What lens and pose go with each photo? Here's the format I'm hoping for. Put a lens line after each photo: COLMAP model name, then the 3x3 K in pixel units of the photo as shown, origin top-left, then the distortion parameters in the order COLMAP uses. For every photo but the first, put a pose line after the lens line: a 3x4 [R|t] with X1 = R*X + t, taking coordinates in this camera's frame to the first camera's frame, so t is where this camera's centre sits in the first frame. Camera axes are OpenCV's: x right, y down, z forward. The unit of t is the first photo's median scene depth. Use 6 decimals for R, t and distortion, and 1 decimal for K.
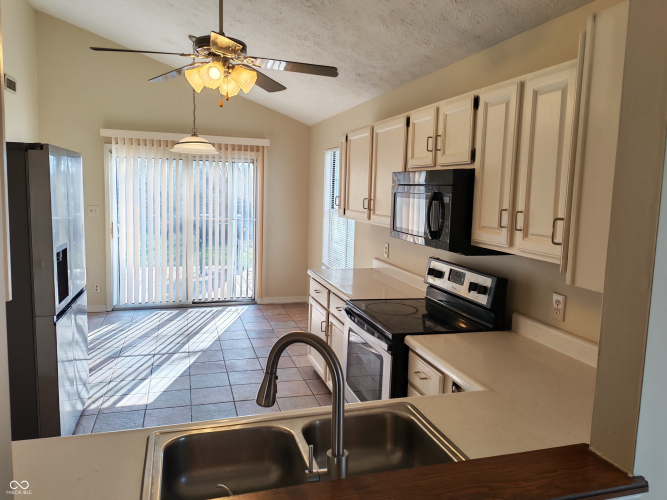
lens RADIAL K [[500.5, 0, 336.8], [0, 500.5, 247.1], [0, 0, 1]] dist [0.061899, -0.042190]
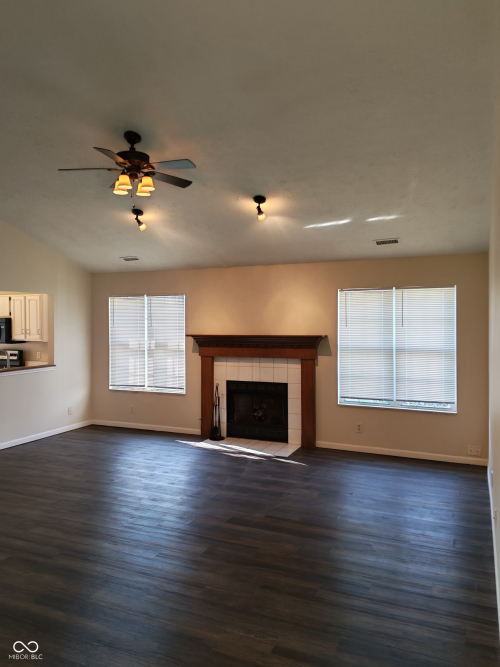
lens RADIAL K [[500.5, 0, 255.1], [0, 500.5, 326.6], [0, 0, 1]] dist [0.061899, -0.042190]
pose [[0.661367, -0.023886, 0.749682, -1.290500], [0.102896, 0.992933, -0.059138, 0.293951], [-0.742971, 0.116252, 0.659150, -2.652083]]
